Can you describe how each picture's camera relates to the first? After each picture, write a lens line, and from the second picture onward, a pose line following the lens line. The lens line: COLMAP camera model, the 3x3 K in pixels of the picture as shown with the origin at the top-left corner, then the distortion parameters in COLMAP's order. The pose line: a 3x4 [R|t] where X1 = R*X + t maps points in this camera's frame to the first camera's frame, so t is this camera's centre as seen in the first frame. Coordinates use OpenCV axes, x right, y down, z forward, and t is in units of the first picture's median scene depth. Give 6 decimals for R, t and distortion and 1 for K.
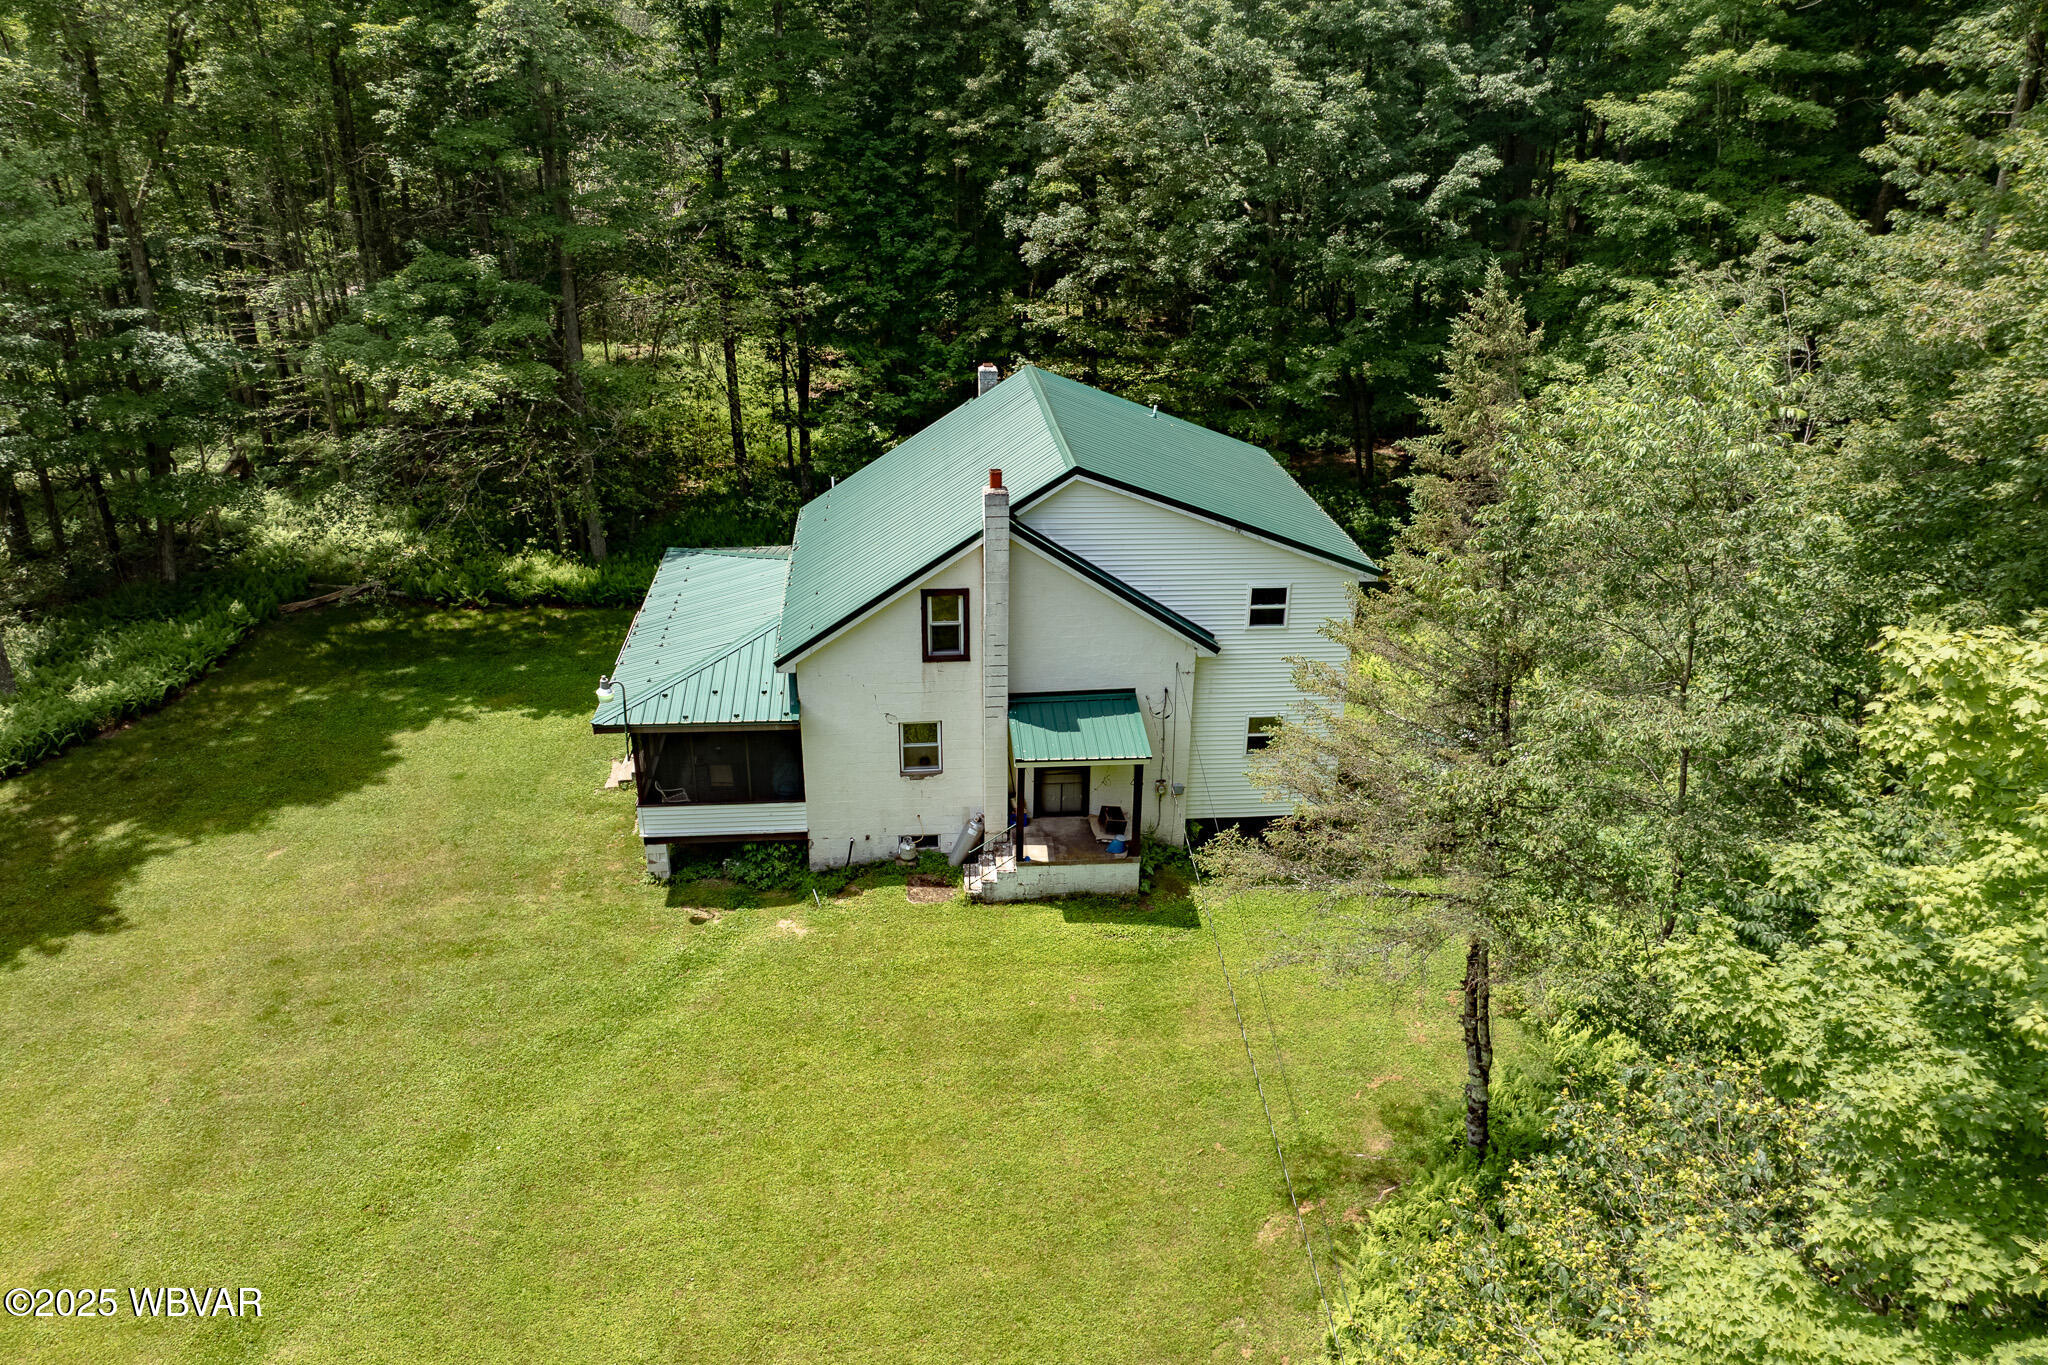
lens RADIAL K [[1442.8, 0, 1024.0], [0, 1442.8, 682.5], [0, 0, 1]] dist [-0.043223, 0.000359]
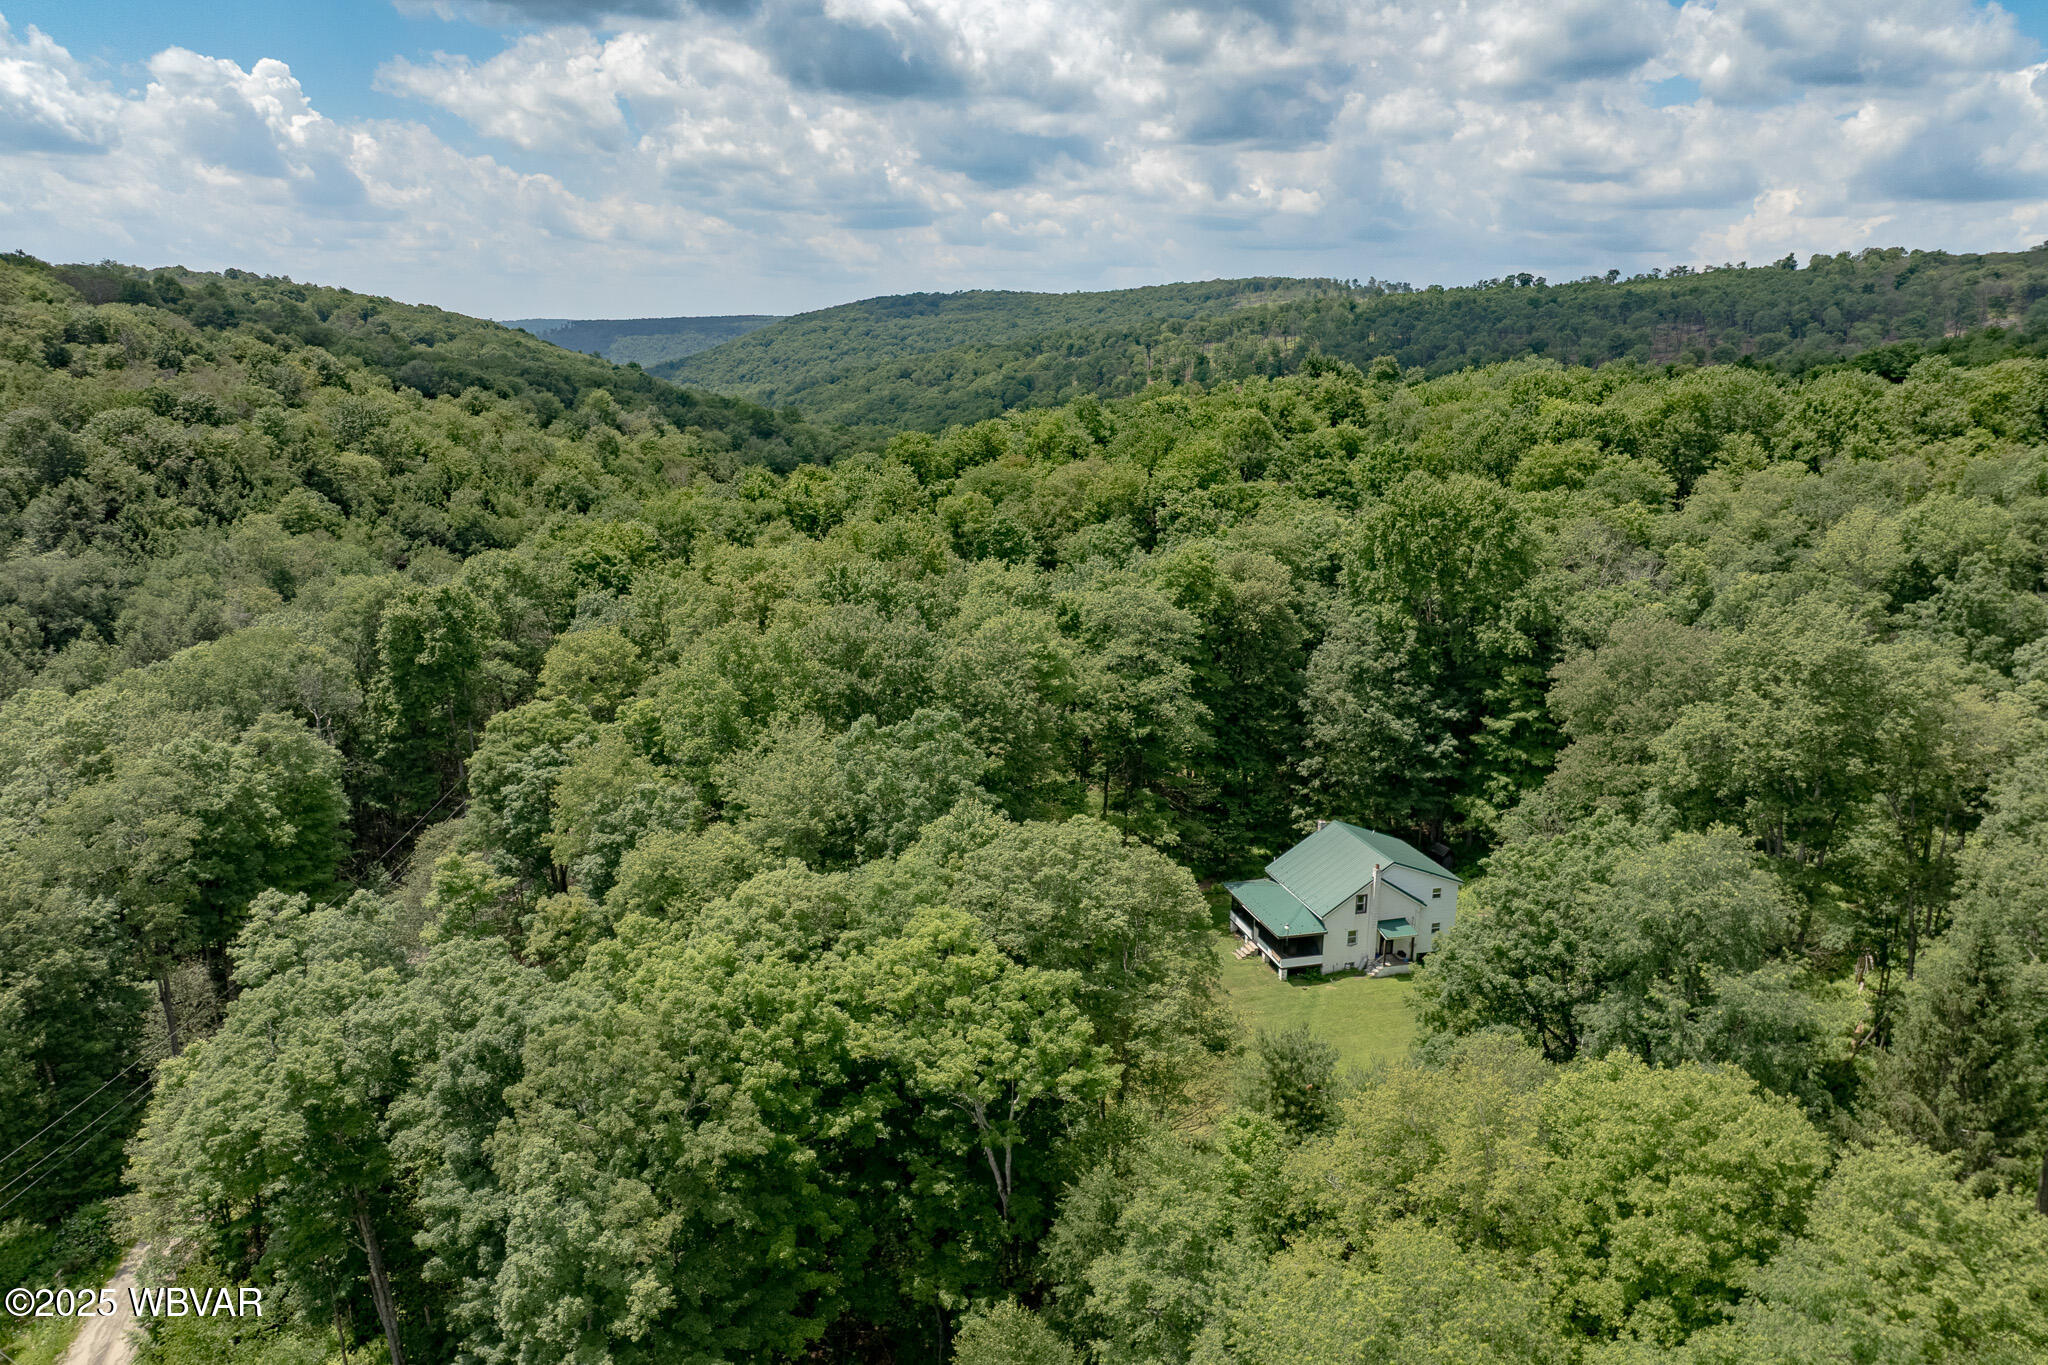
lens RADIAL K [[1442.9, 0, 1028.2], [0, 1442.9, 667.9], [0, 0, 1]] dist [-0.045891, -0.005332]
pose [[0.985178, -0.032942, 0.168344, -1.501778], [0.063694, 0.981475, -0.180691, -0.020990], [-0.159273, 0.188736, 0.969026, -2.593525]]
